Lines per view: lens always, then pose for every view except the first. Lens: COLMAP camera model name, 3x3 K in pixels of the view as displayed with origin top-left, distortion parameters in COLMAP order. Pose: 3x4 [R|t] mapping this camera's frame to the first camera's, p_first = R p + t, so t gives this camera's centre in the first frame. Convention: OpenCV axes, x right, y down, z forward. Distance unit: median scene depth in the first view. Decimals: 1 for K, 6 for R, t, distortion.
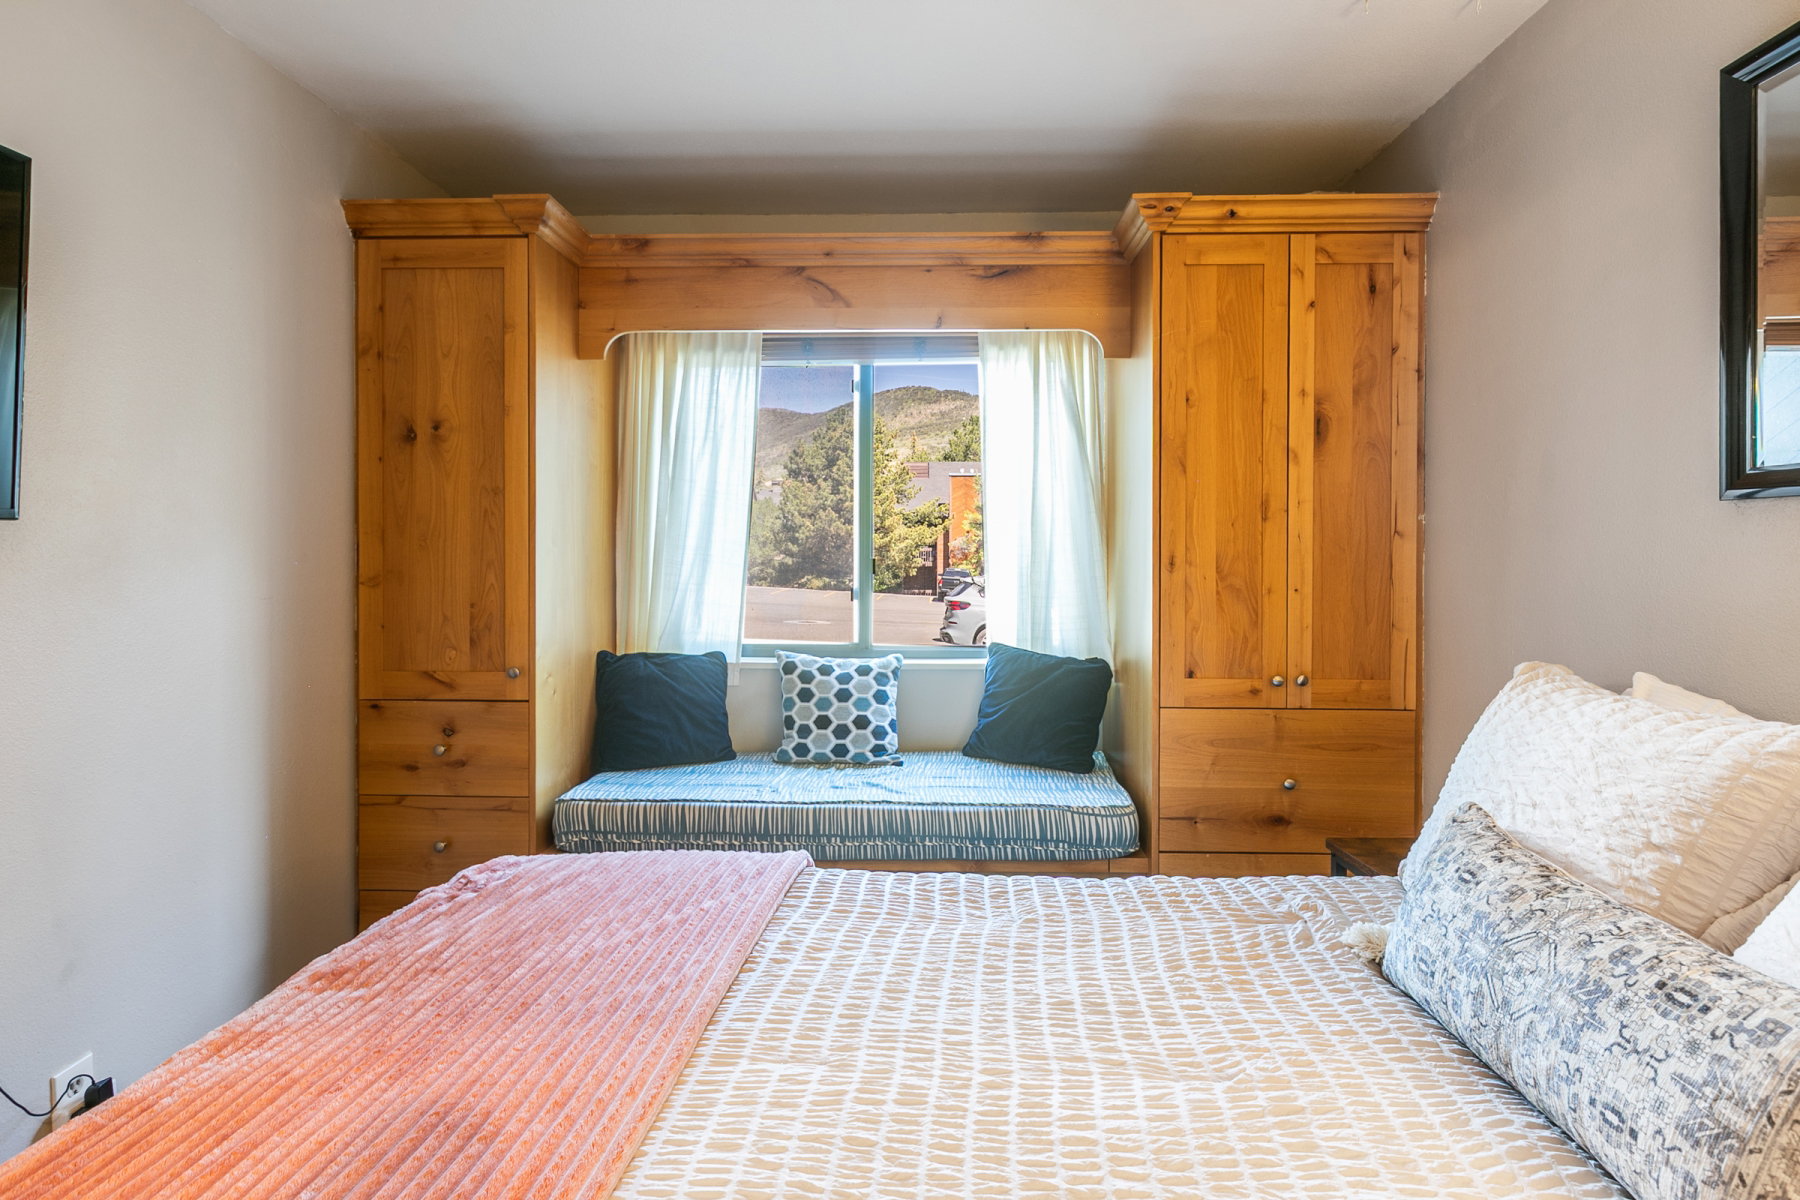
lens RADIAL K [[945.4, 0, 926.4], [0, 945.4, 552.5], [0, 0, 1]] dist [0.005488, -0.004787]
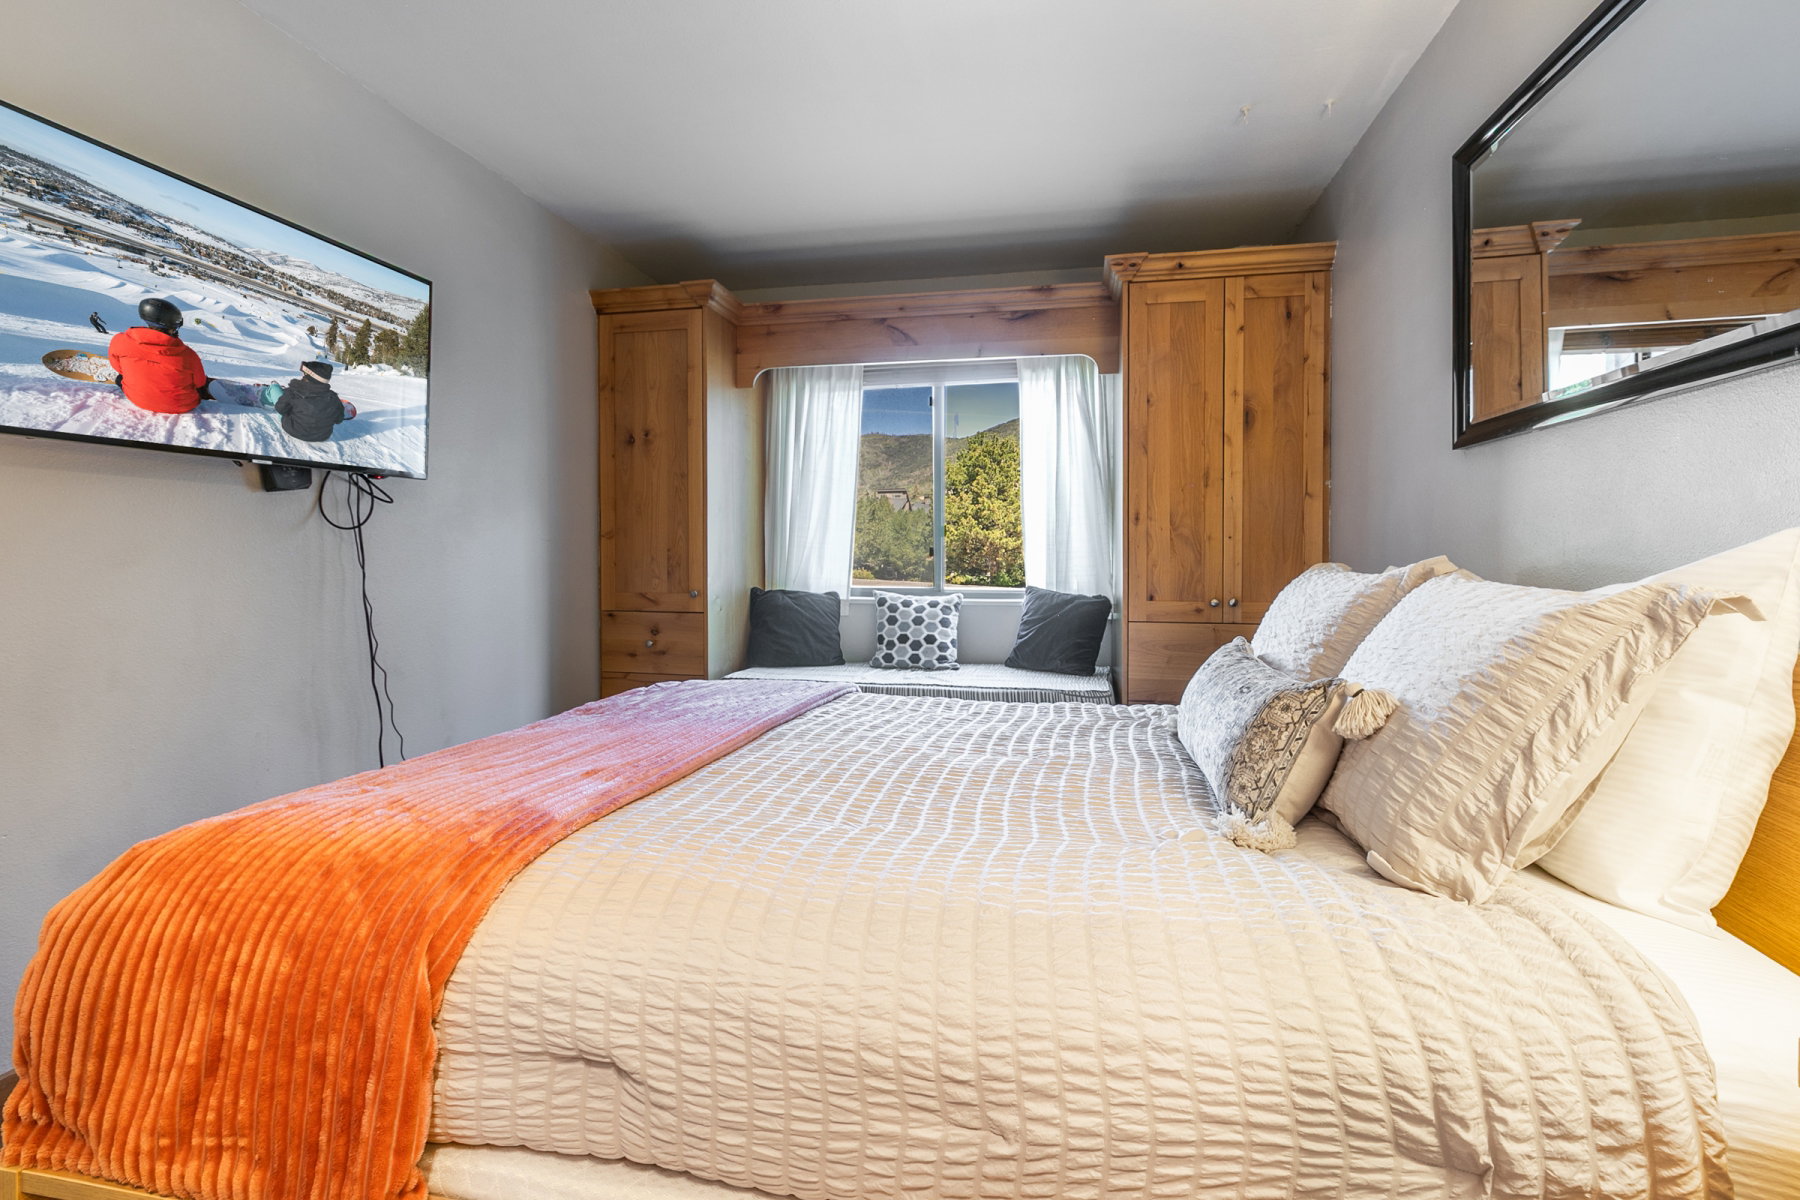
lens RADIAL K [[812.2, 0, 929.7], [0, 812.2, 559.7], [0, 0, 1]] dist [0.009013, -0.000452]
pose [[0.987399, -0.001071, -0.158249, 0.146246], [0.001536, 0.999995, 0.002812, 0.068337], [0.158245, -0.003020, 0.987395, -0.234645]]
